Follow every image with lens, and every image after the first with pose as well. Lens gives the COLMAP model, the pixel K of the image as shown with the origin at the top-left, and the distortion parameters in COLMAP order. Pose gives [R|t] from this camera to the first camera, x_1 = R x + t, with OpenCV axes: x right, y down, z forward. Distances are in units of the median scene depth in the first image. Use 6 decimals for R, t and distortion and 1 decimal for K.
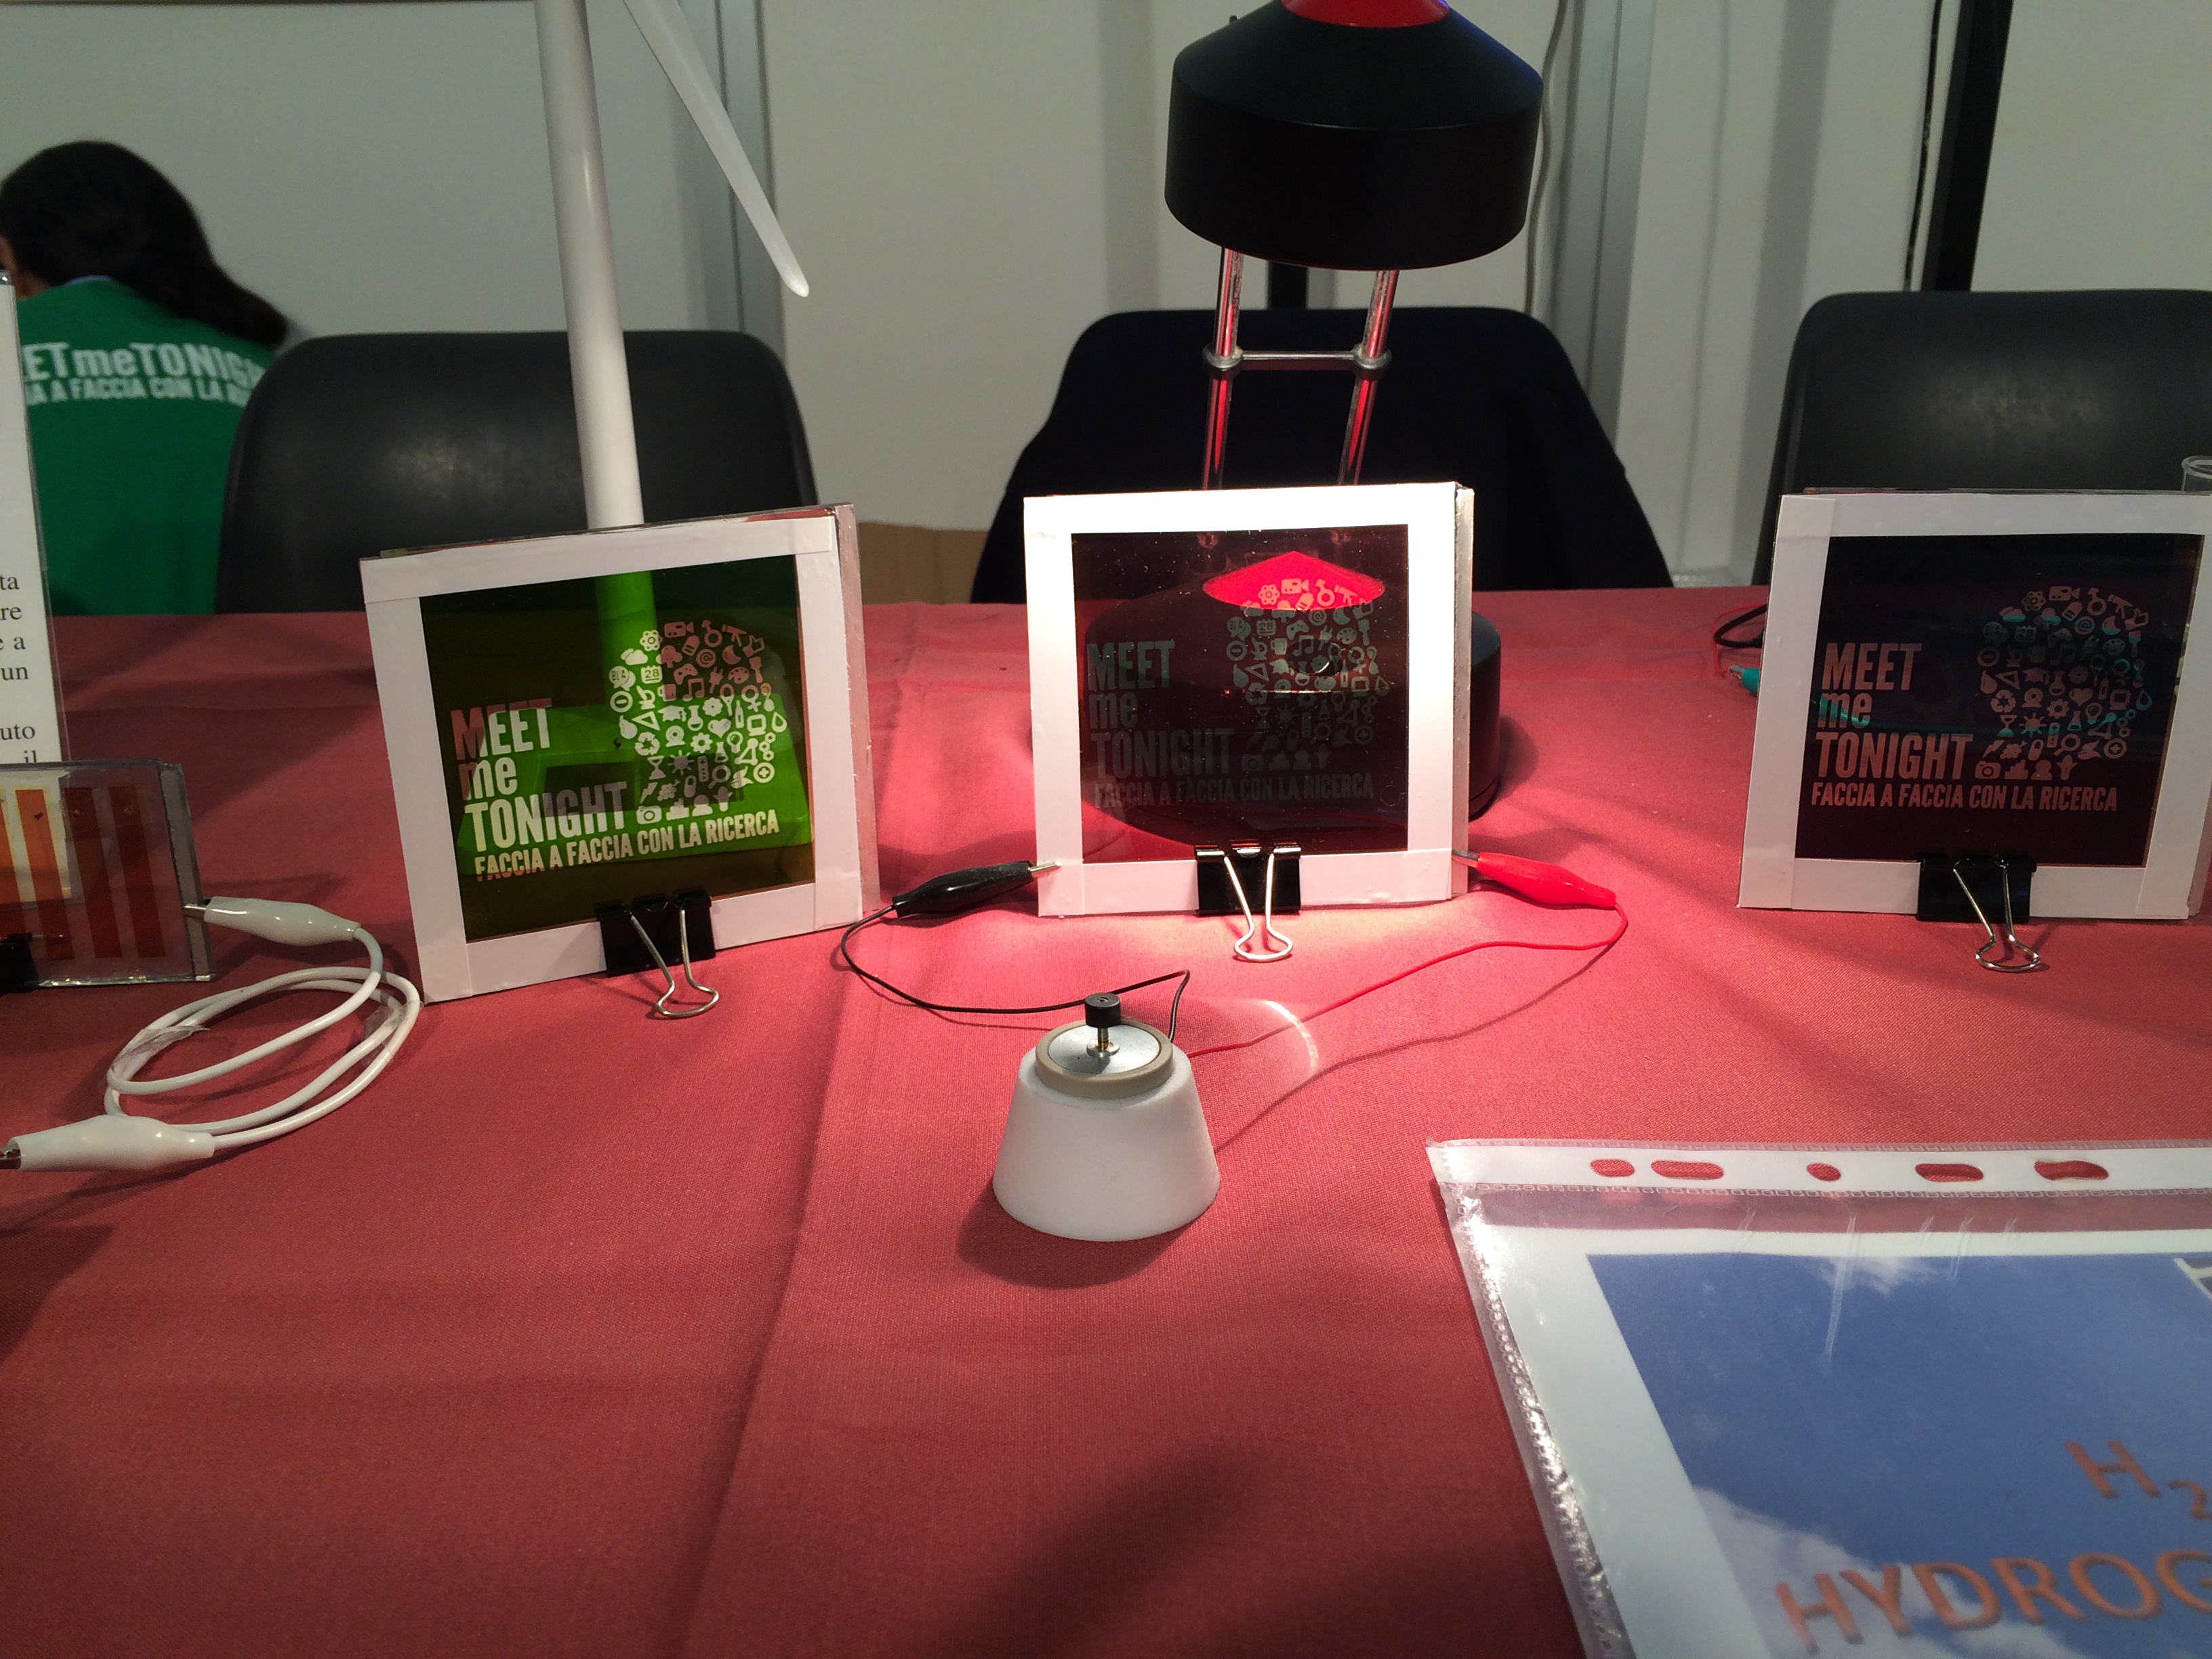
lens RADIAL K [[1657.7, 0, 1105.1], [0, 1657.7, 828.7], [0, 0, 1]] dist [-0.006616, -0.034610]
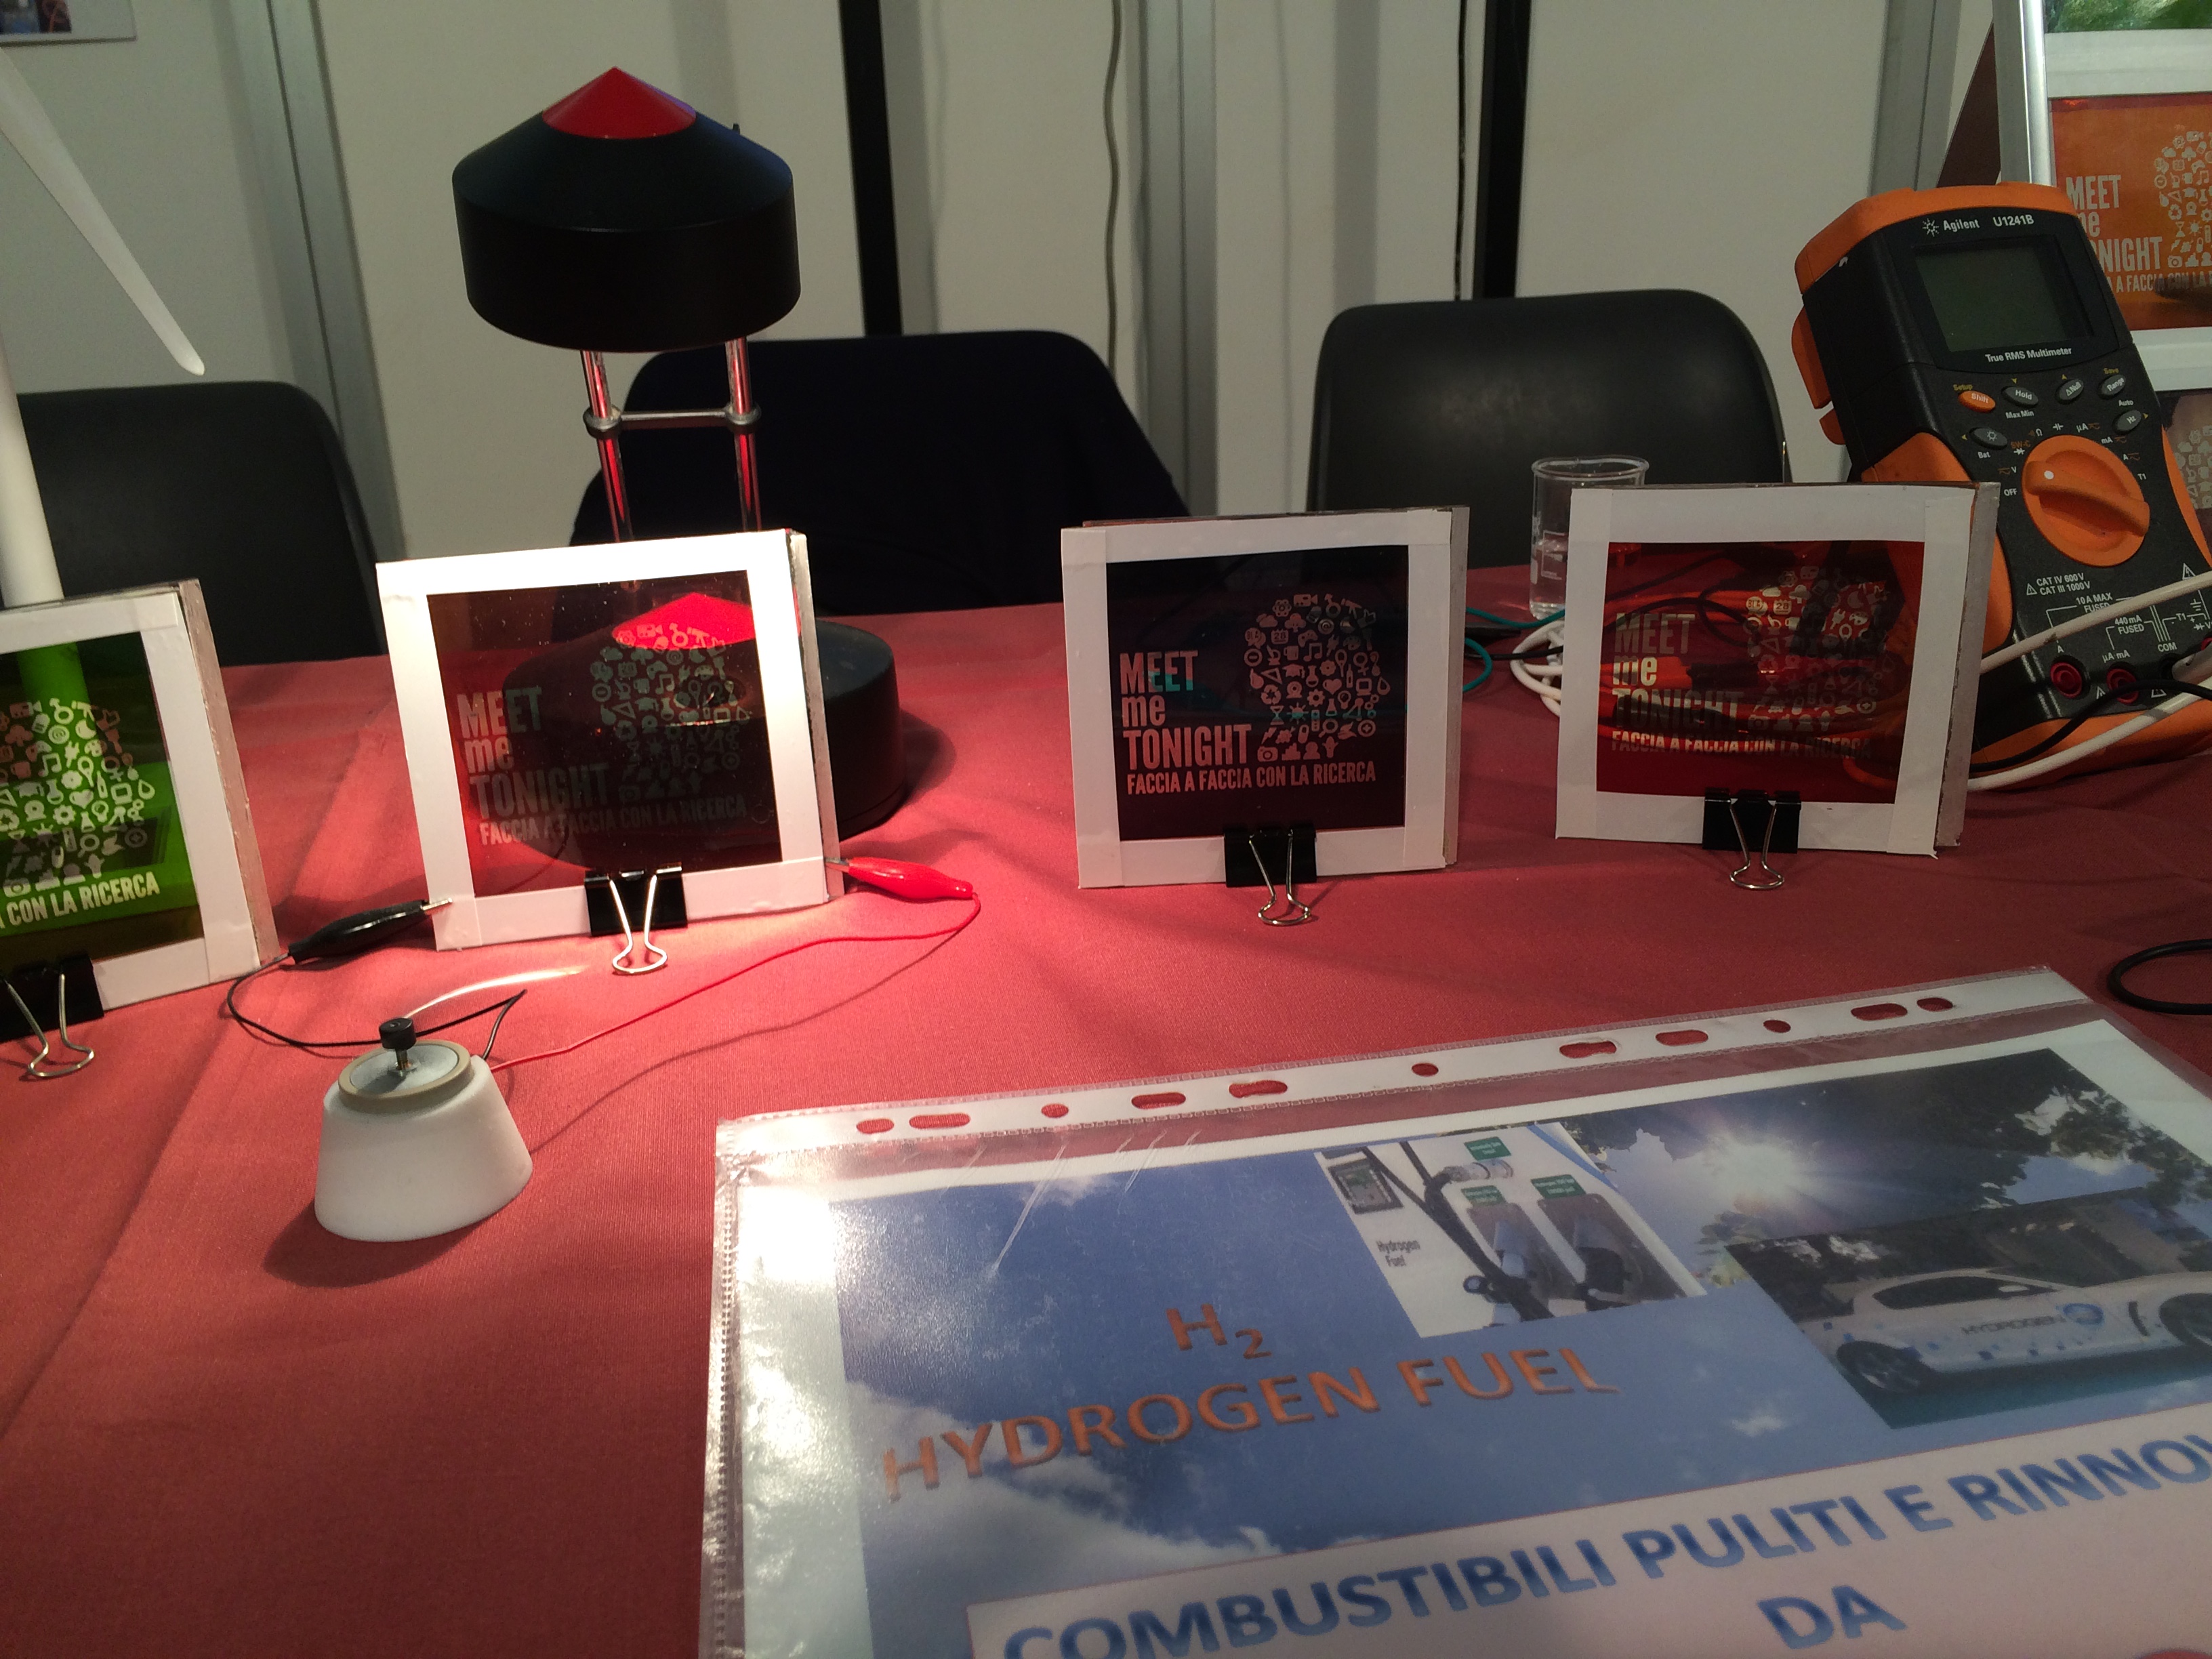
lens RADIAL K [[1657.7, 0, 1110.2], [0, 1657.7, 823.4], [0, 0, 1]] dist [-0.006616, -0.034610]
pose [[0.982150, -0.076576, 0.171804, 0.222034], [0.077856, 0.996964, -0.000718, 0.005693], [-0.171227, 0.014081, 0.985131, -0.135226]]
